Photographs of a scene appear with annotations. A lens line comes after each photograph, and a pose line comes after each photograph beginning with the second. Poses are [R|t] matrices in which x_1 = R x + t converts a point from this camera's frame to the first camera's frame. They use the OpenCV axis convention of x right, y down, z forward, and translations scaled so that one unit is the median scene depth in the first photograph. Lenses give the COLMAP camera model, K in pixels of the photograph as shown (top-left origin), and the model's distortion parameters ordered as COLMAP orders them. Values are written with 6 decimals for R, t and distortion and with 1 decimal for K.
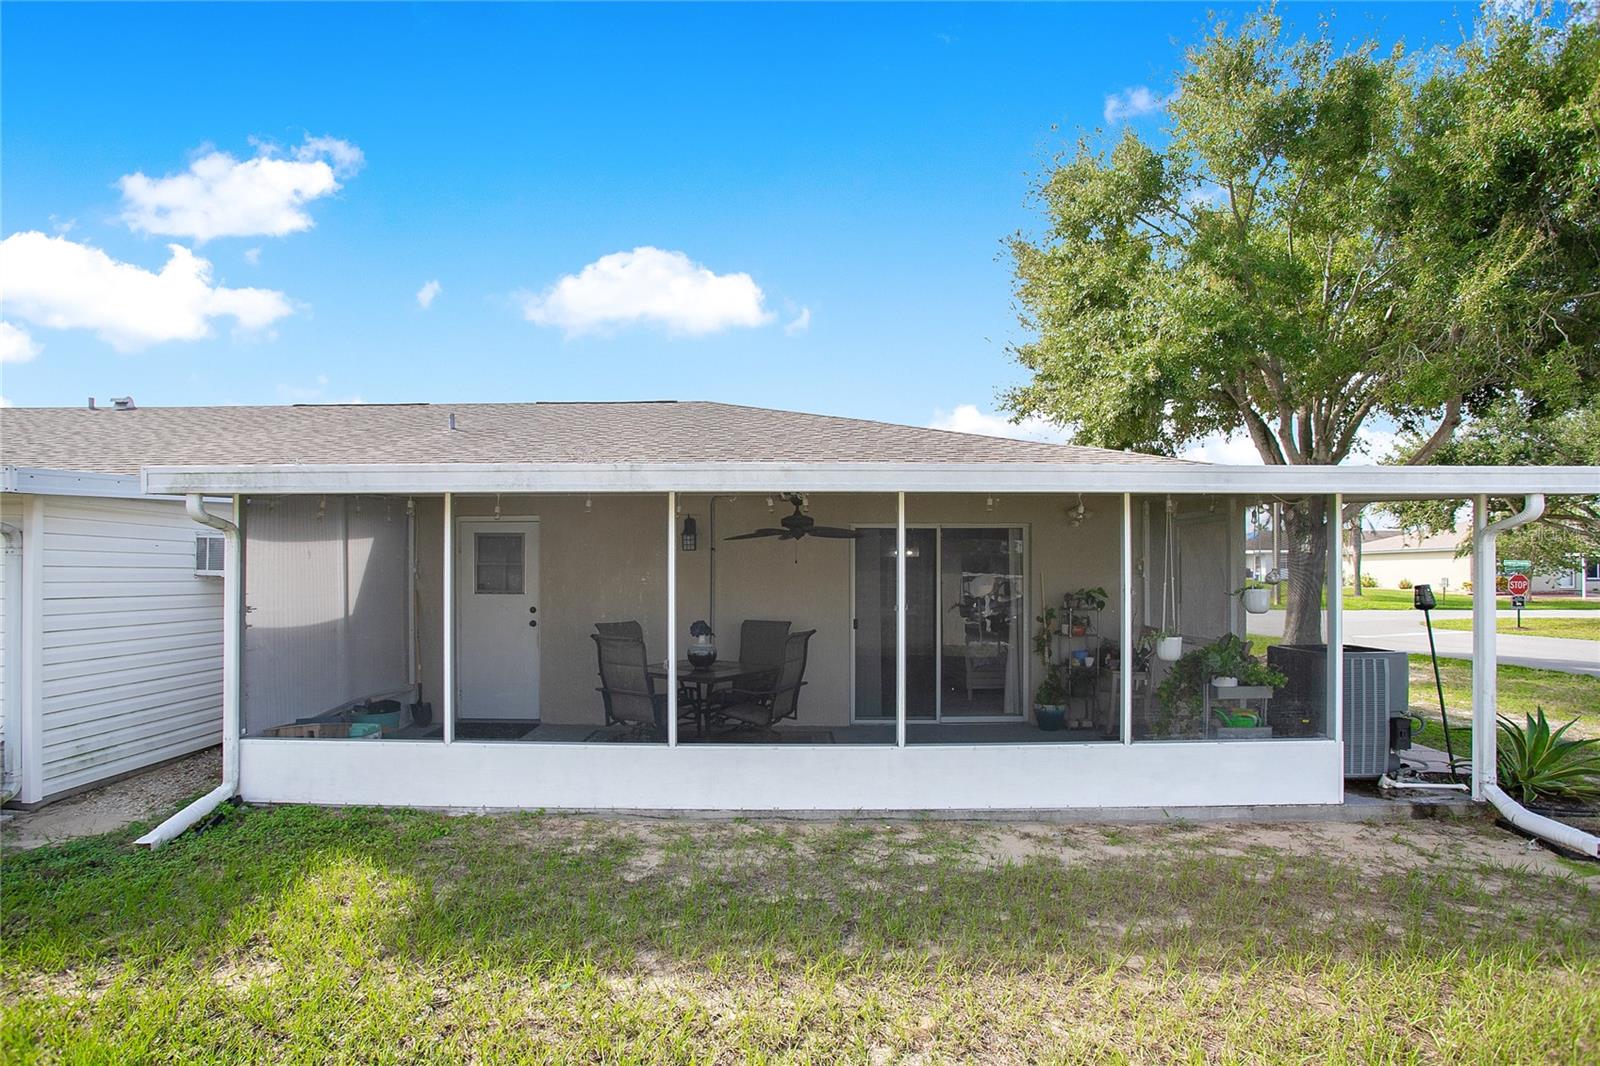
lens RADIAL K [[793.9, 0, 792.7], [0, 793.9, 566.8], [0, 0, 1]] dist [-0.075495, 0.038050]
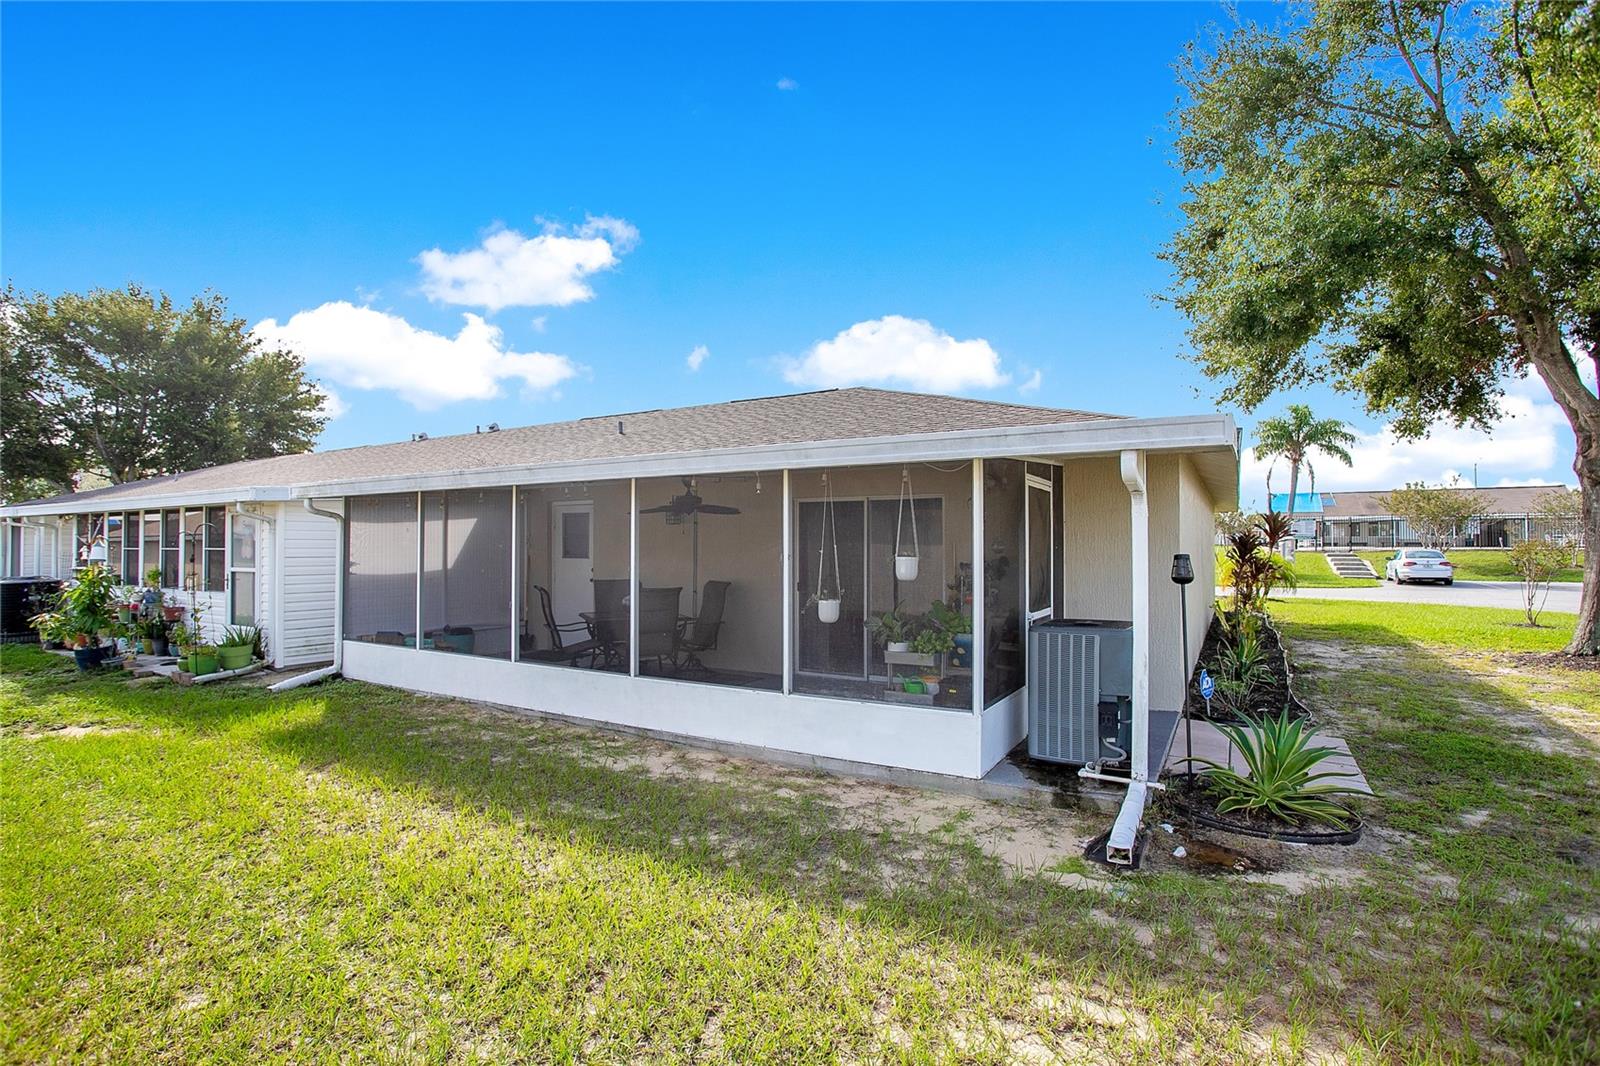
lens RADIAL K [[801.0, 0, 806.1], [0, 801.0, 536.0], [0, 0, 1]] dist [-0.075841, 0.039801]
pose [[0.861942, -0.005544, -0.506976, 1.037102], [0.006677, 0.999978, 0.000416, 0.000053], [0.506962, -0.003744, 0.861960, 0.029800]]
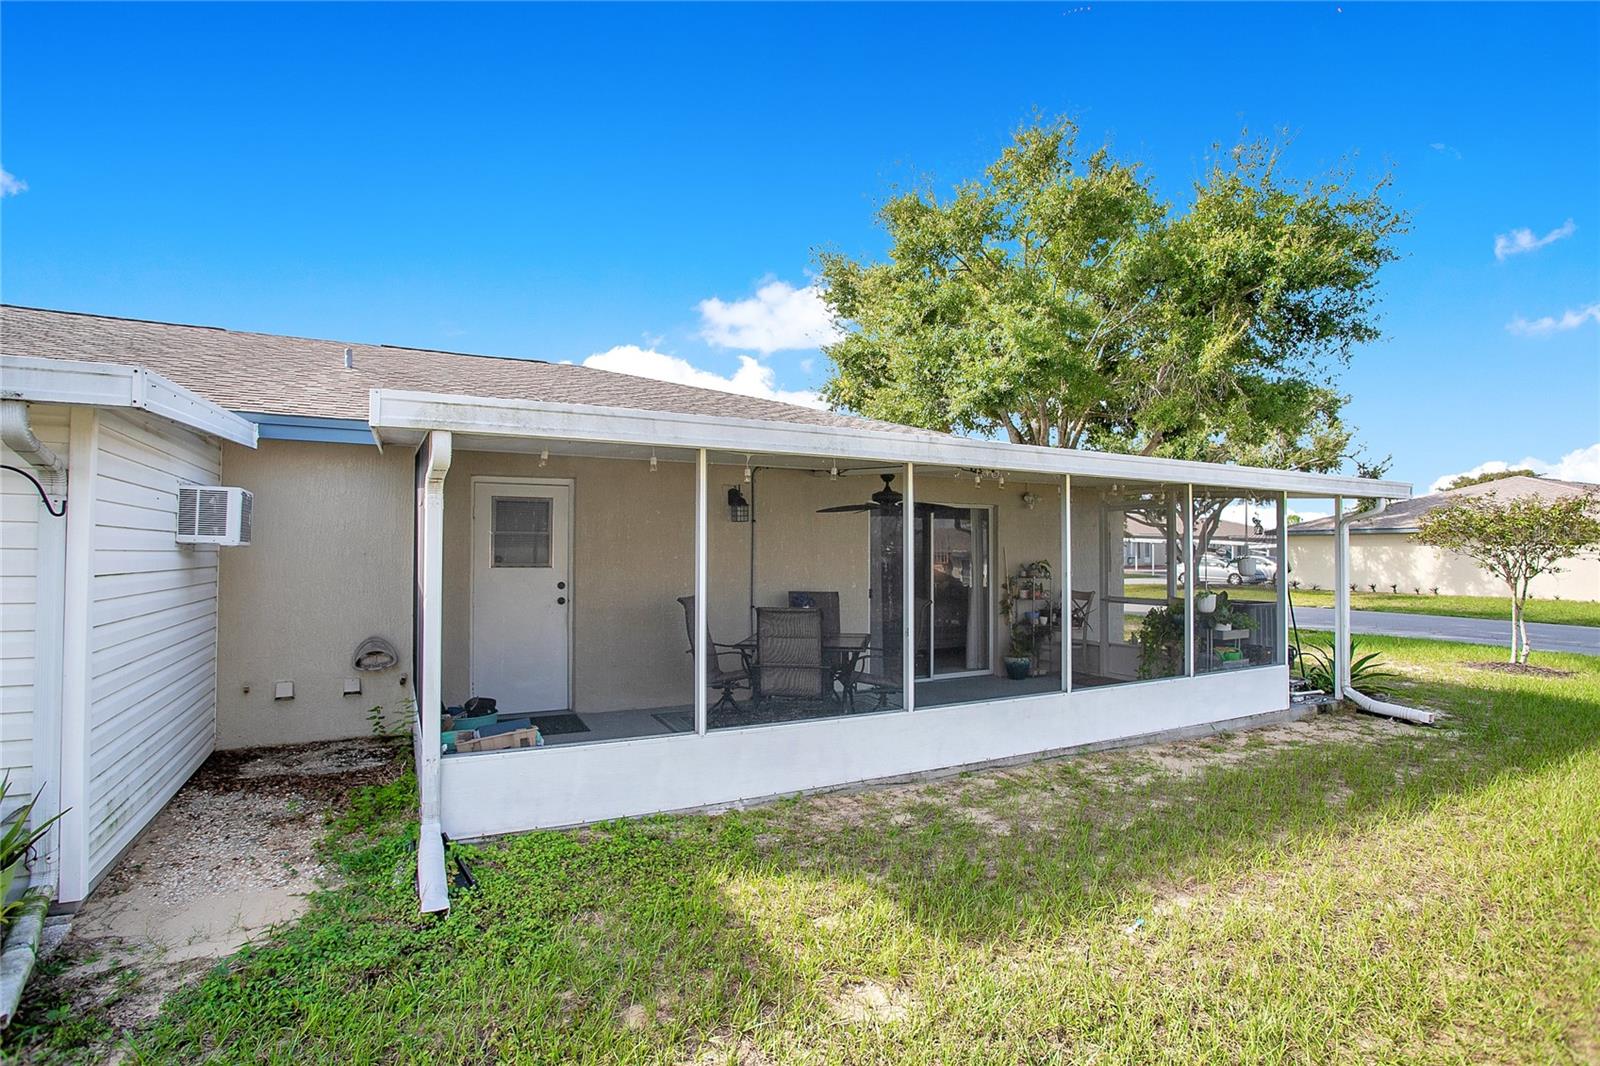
lens RADIAL K [[764.5, 0, 825.2], [0, 764.5, 530.5], [0, 0, 1]] dist [-0.065318, 0.033625]
pose [[0.885591, 0.016356, 0.464177, -0.707888], [-0.008011, 0.999769, -0.019944, 0.011495], [-0.464396, 0.013944, 0.885518, 0.166959]]
